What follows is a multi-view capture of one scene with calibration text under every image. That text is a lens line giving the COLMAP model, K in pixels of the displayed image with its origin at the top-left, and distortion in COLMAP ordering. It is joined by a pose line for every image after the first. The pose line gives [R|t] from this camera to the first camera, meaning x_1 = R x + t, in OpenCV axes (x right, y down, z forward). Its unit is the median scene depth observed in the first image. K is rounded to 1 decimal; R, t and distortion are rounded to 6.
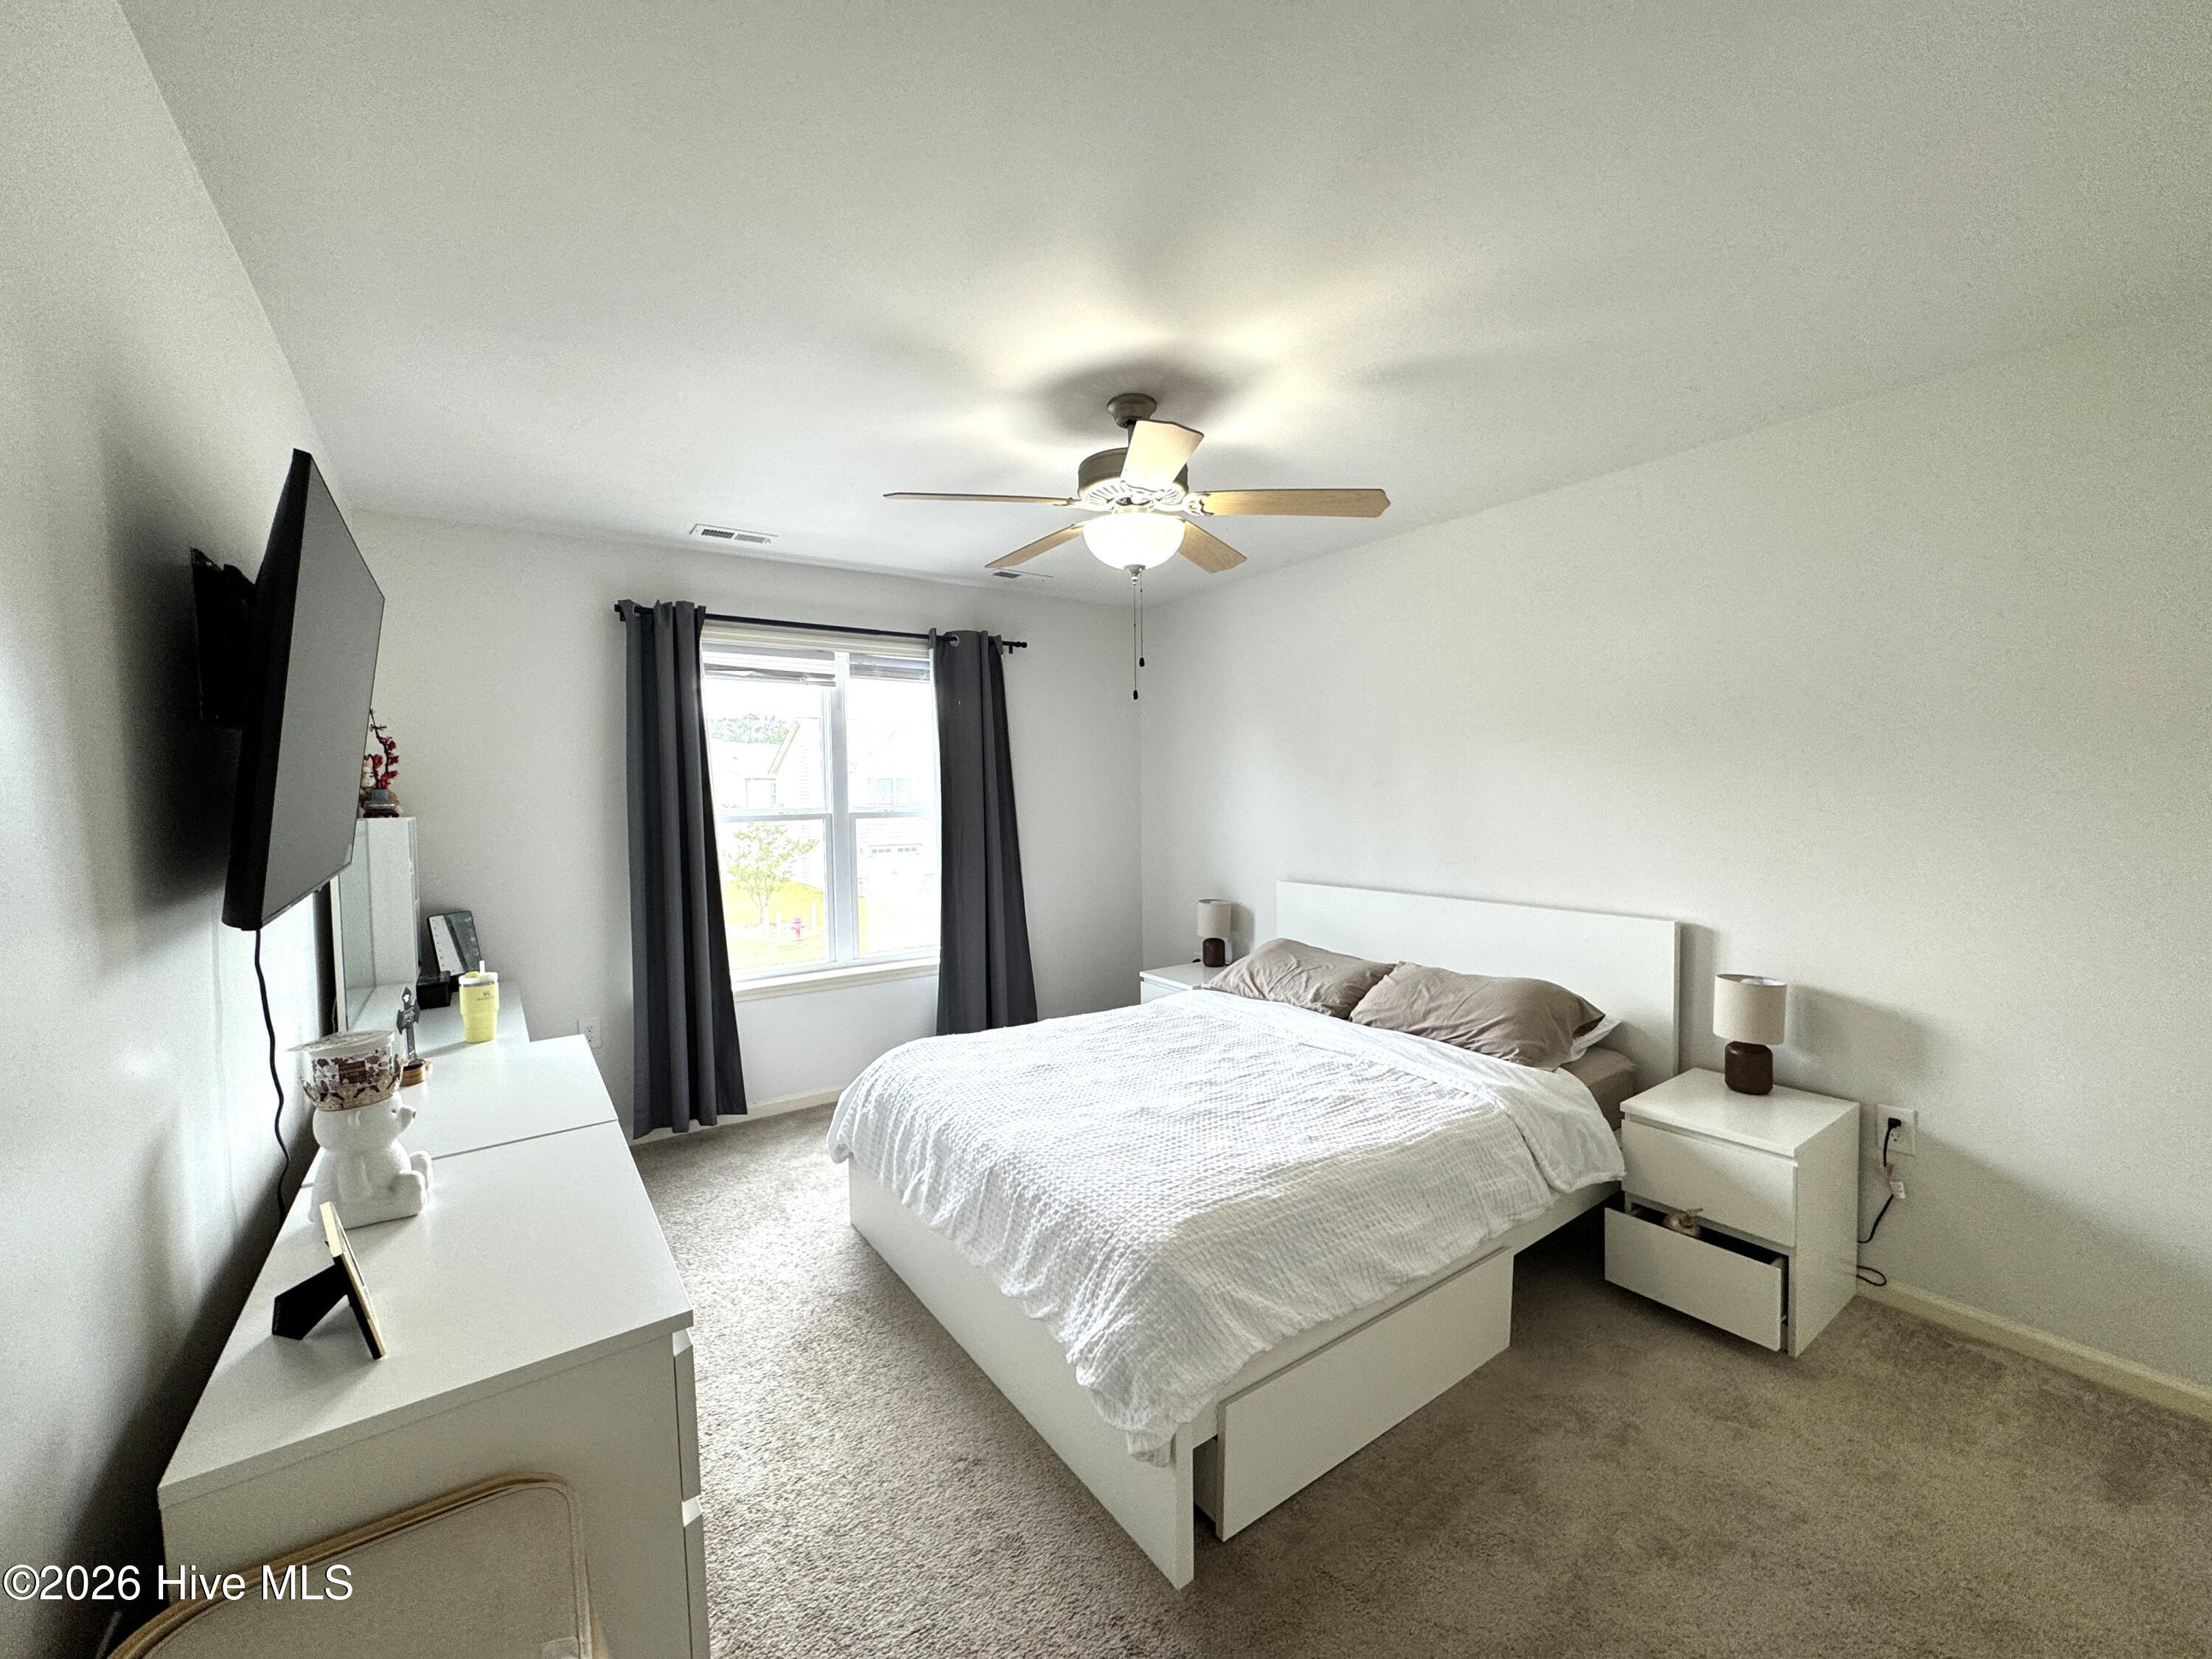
lens RADIAL K [[884.2, 0, 1112.7], [0, 884.2, 821.4], [0, 0, 1]] dist [0.002061, -0.000025]
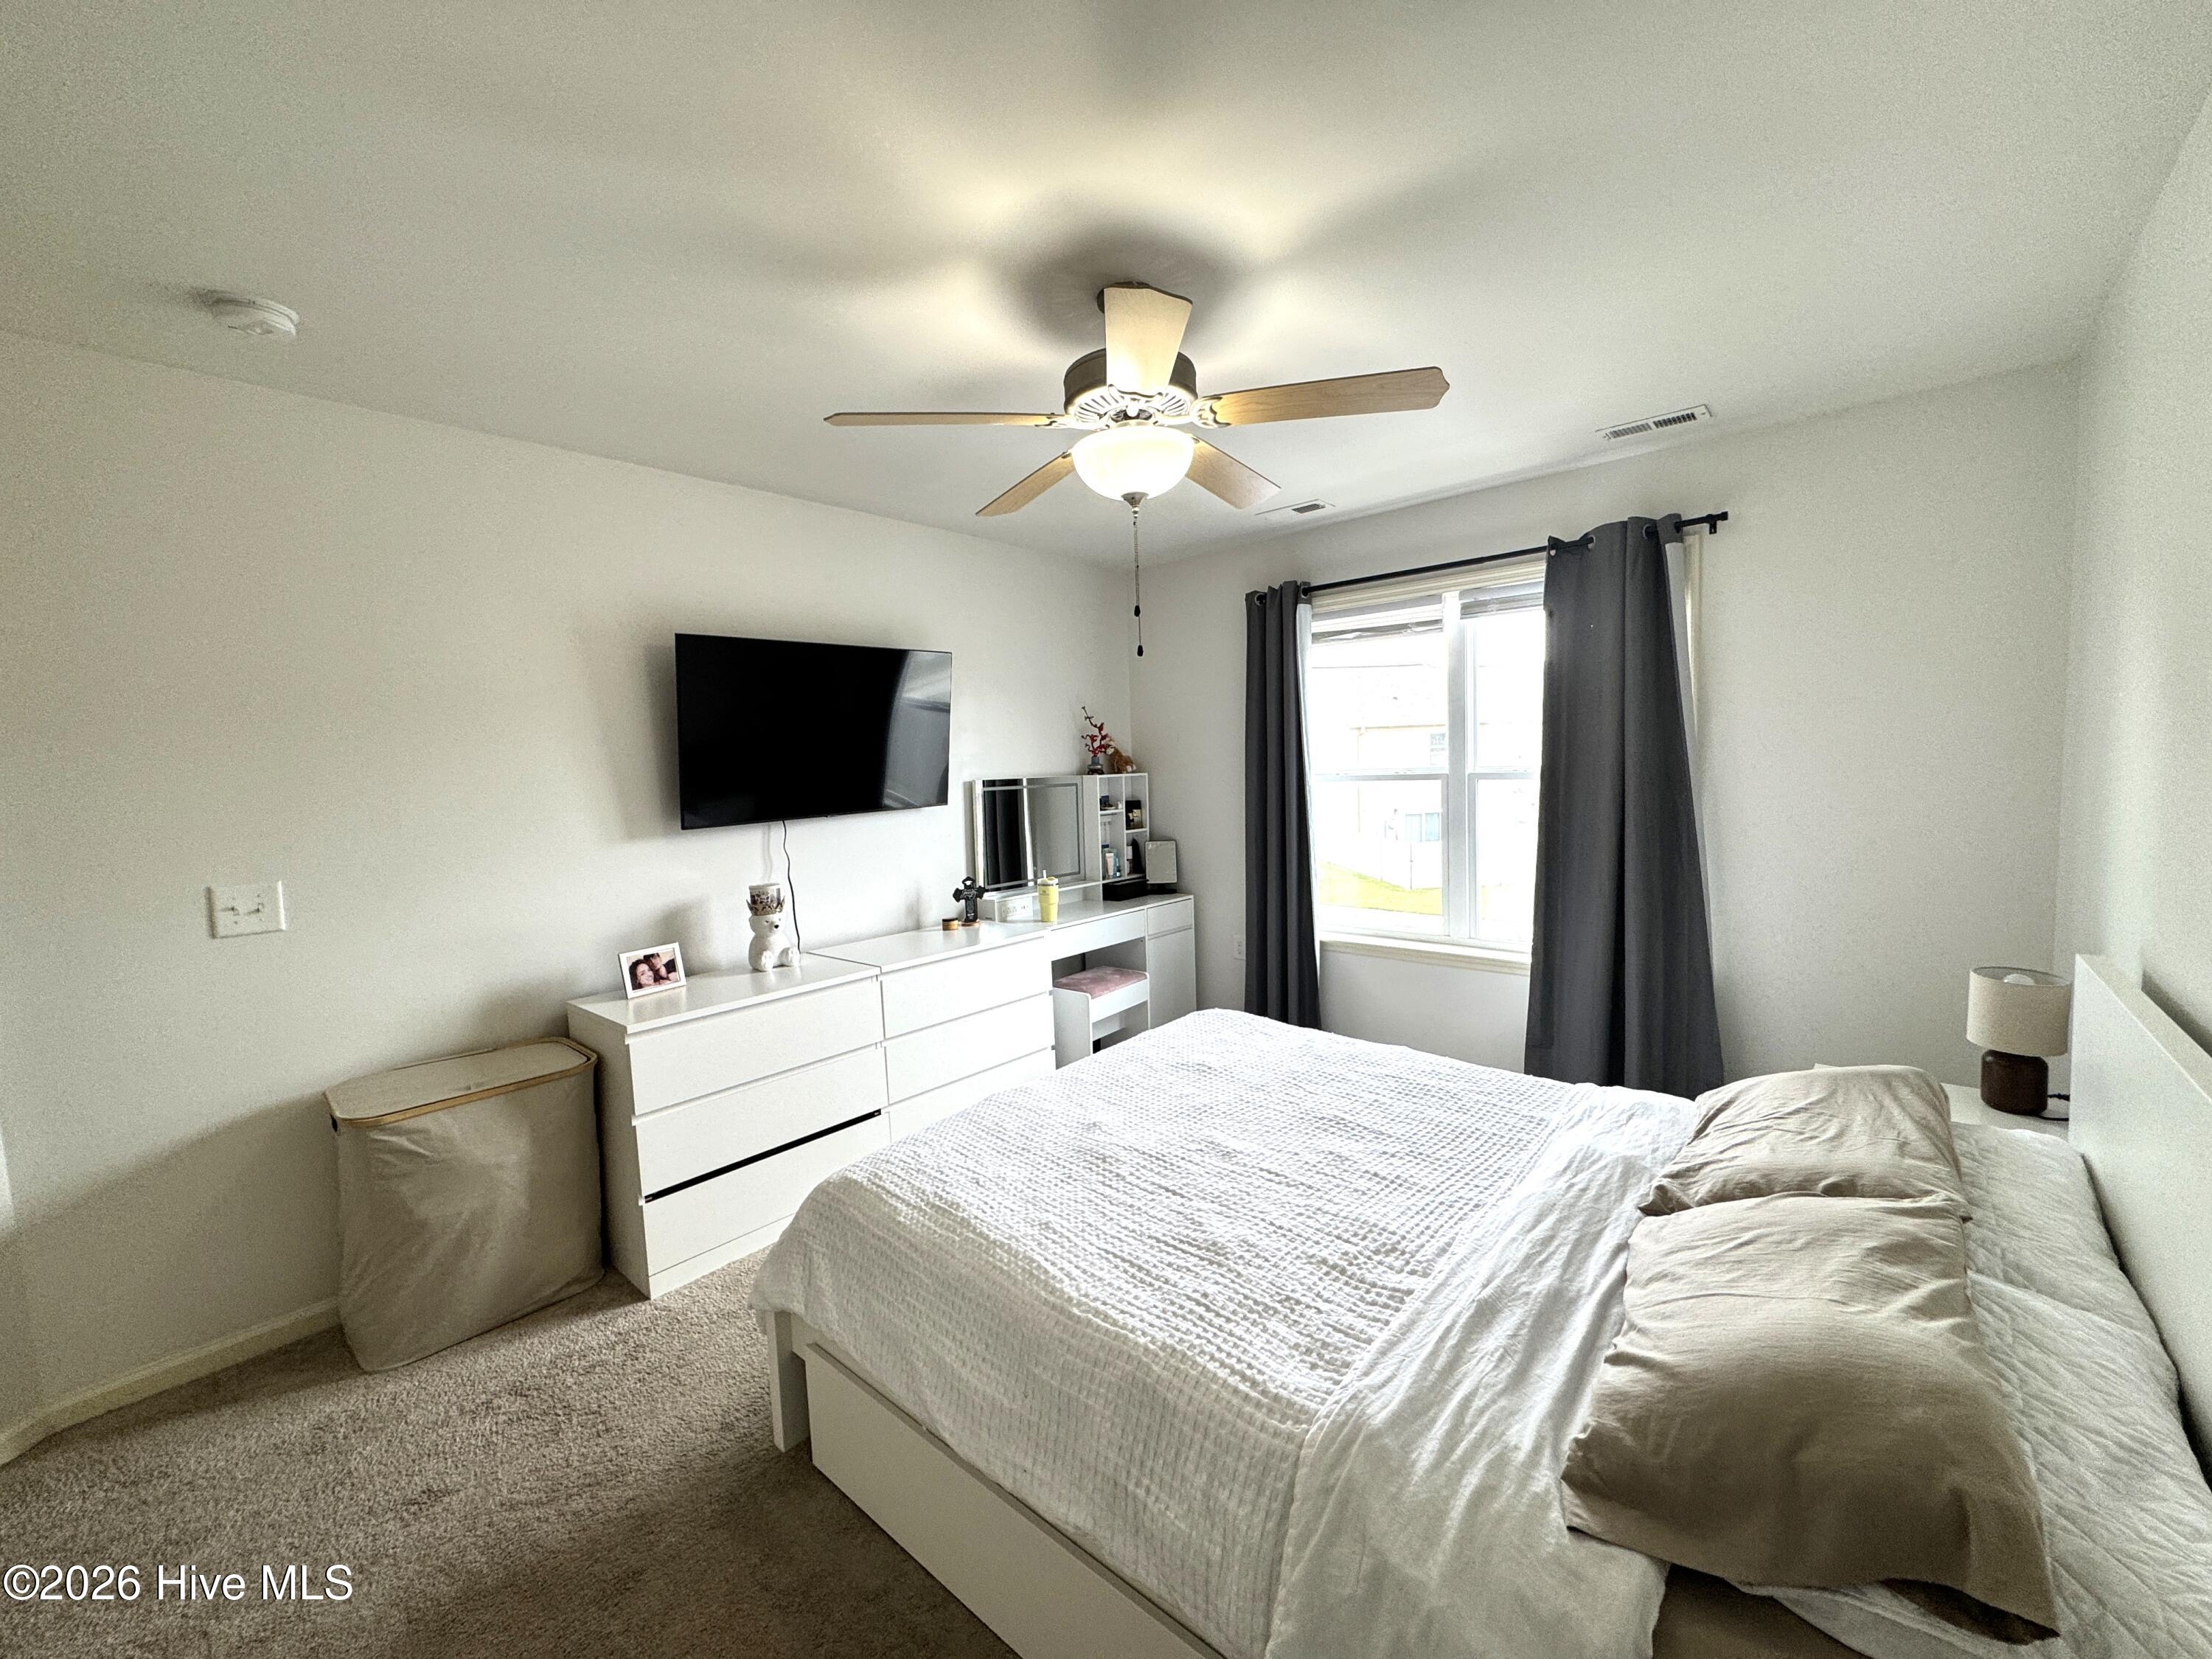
lens RADIAL K [[884.2, 0, 1096.2], [0, 884.2, 824.8], [0, 0, 1]] dist [0.002061, -0.000025]
pose [[0.221946, 0.077776, -0.971952, 0.733643], [-0.004526, 0.996885, 0.078738, -0.039241], [0.975048, -0.013077, 0.221607, 0.671453]]
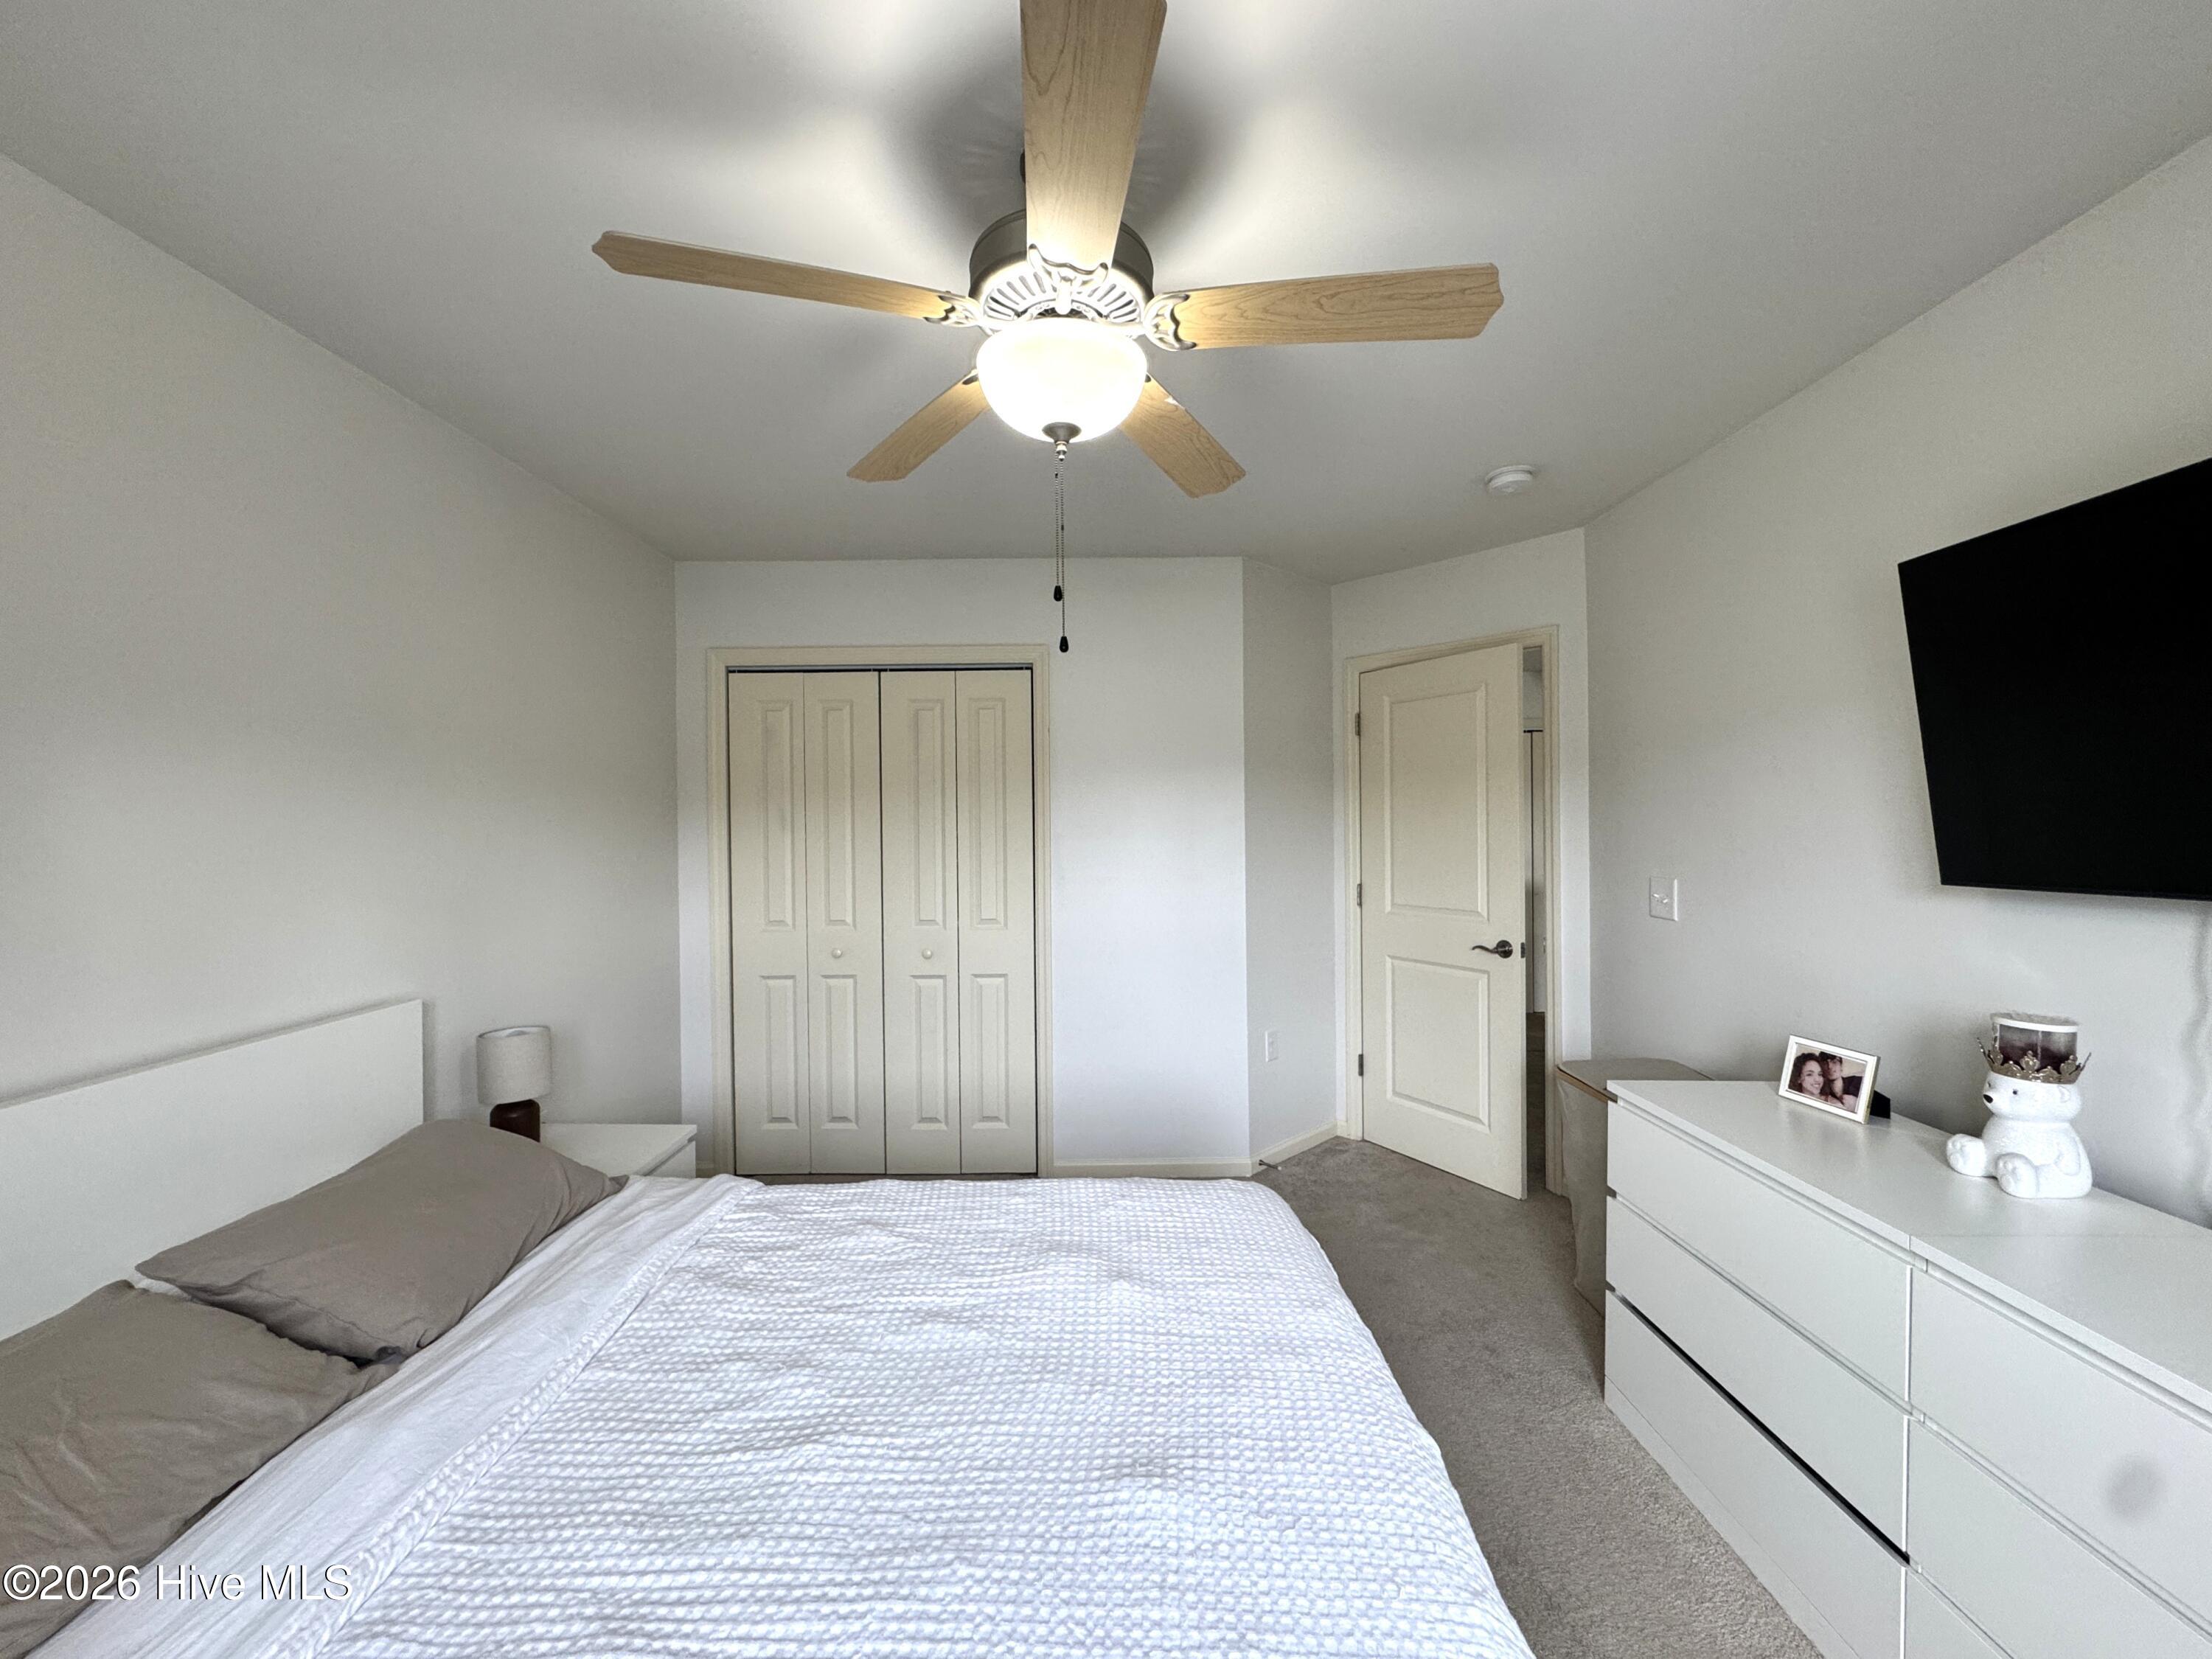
lens RADIAL K [[884.2, 0, 1102.9], [0, 884.2, 830.2], [0, 0, 1]] dist [0.002061, -0.000025]
pose [[-0.809406, 0.018545, 0.586957, -0.294269], [0.043810, 0.998623, 0.028862, -0.029980], [-0.585614, 0.049075, -0.809103, 1.279288]]
